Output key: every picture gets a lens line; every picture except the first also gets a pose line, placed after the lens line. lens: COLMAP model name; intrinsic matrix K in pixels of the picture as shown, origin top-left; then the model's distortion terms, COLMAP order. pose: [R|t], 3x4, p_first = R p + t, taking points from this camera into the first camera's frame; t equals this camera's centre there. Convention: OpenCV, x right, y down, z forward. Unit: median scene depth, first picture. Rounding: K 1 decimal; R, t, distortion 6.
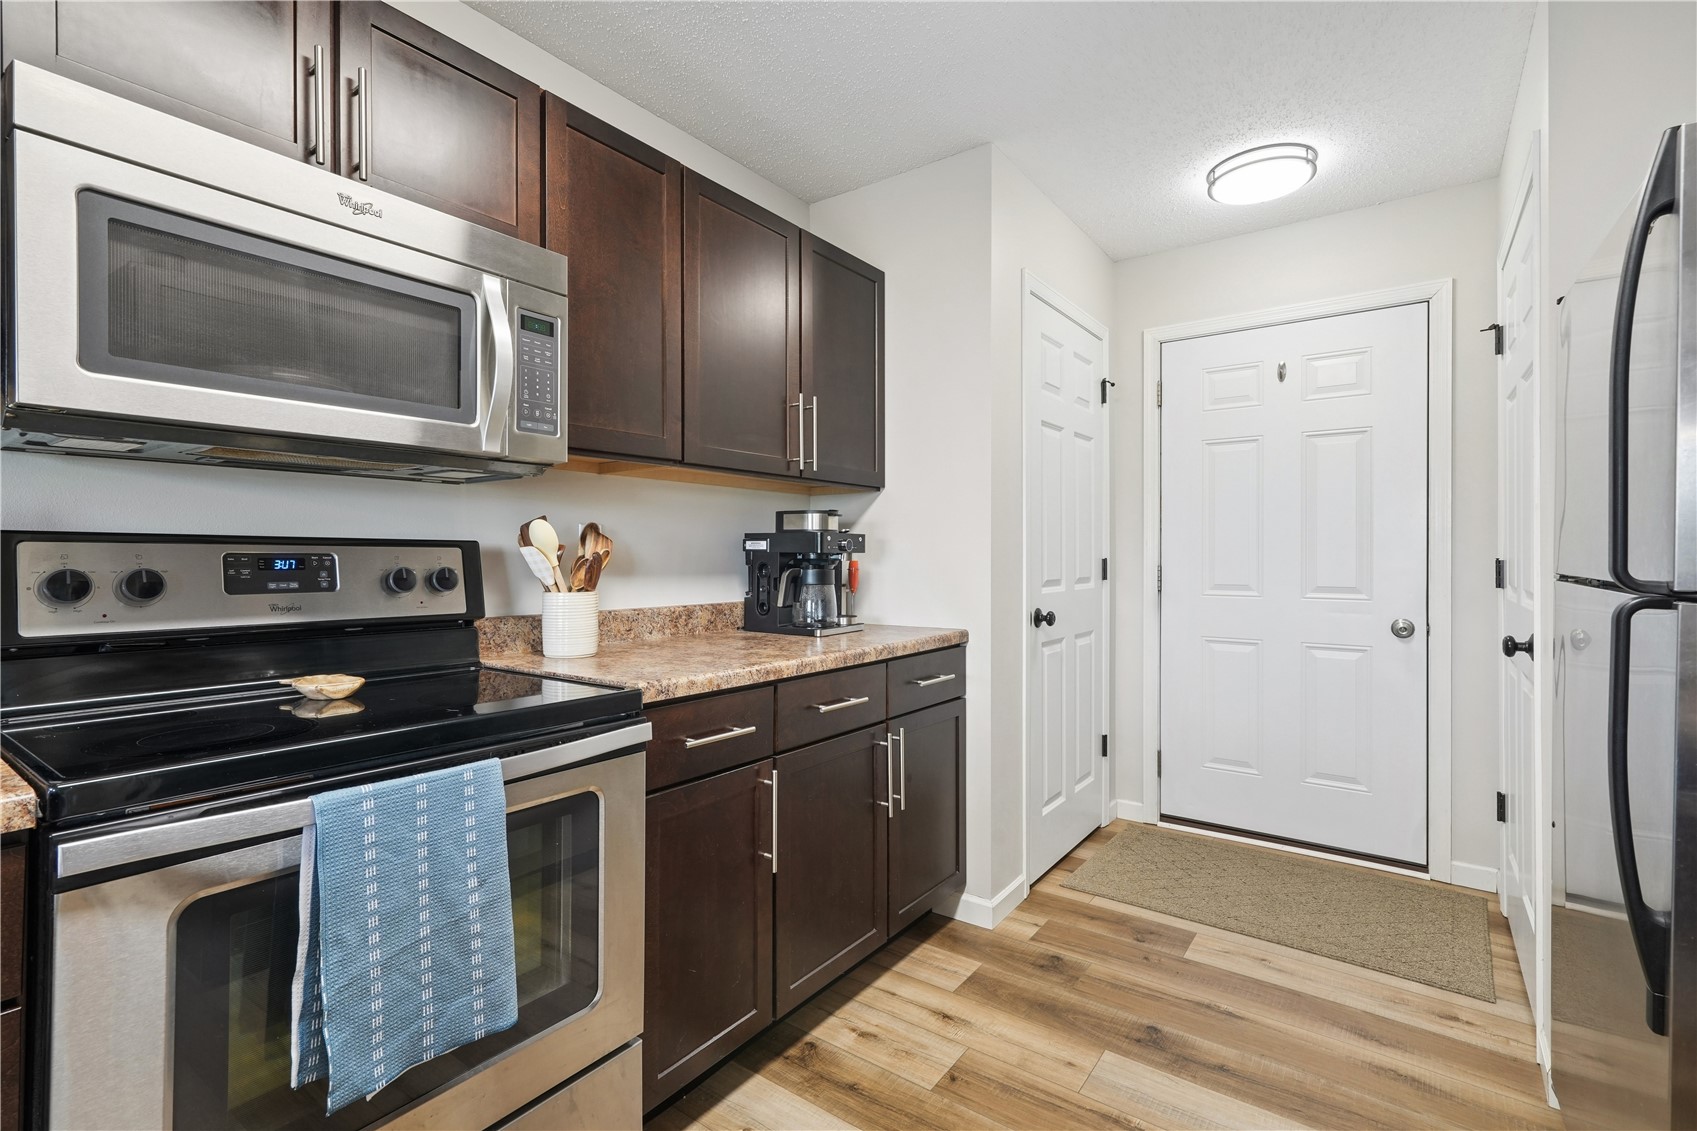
lens RADIAL K [[773.2, 0, 857.0], [0, 773.2, 558.7], [0, 0, 1]] dist [-0.001910, 0.001803]
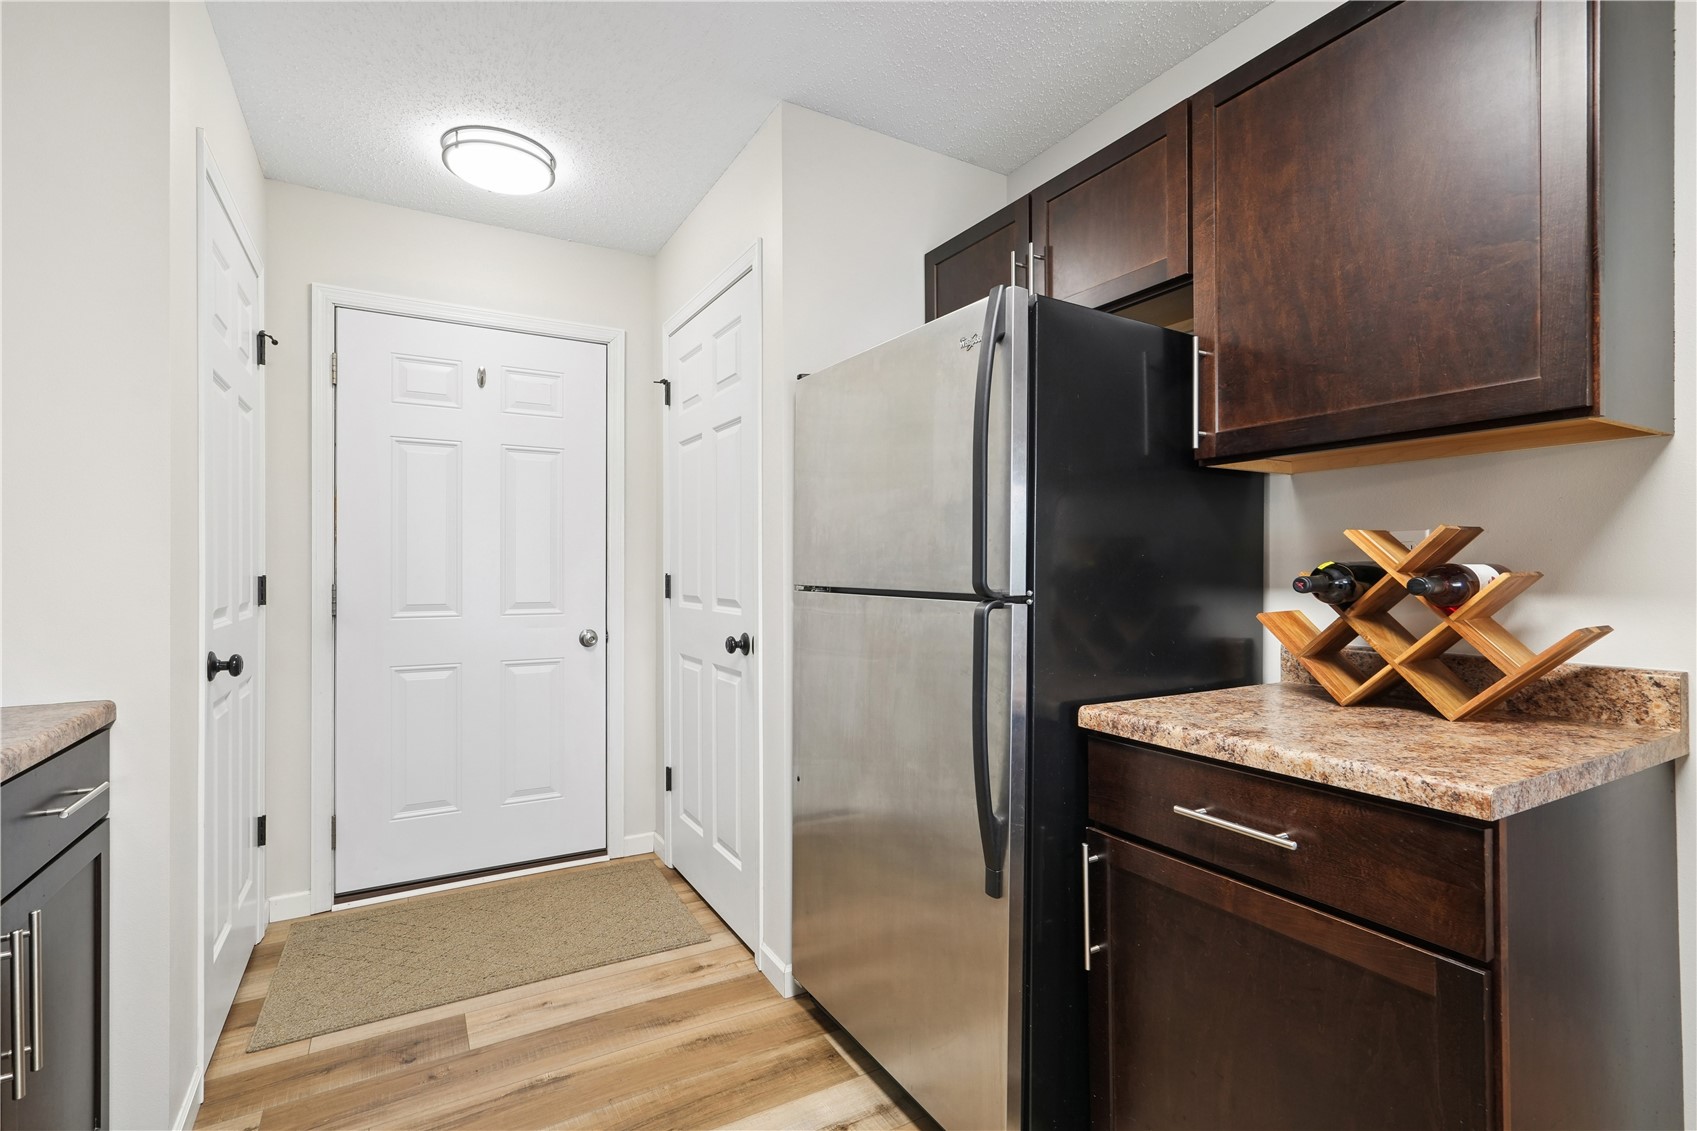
lens RADIAL K [[773.2, 0, 845.6], [0, 773.2, 569.8], [0, 0, 1]] dist [-0.001910, 0.001803]
pose [[0.407959, -0.000181, 0.913000, -0.159394], [0.004381, 0.999989, -0.001759, -0.002852], [-0.912990, 0.004717, 0.407955, 0.250655]]
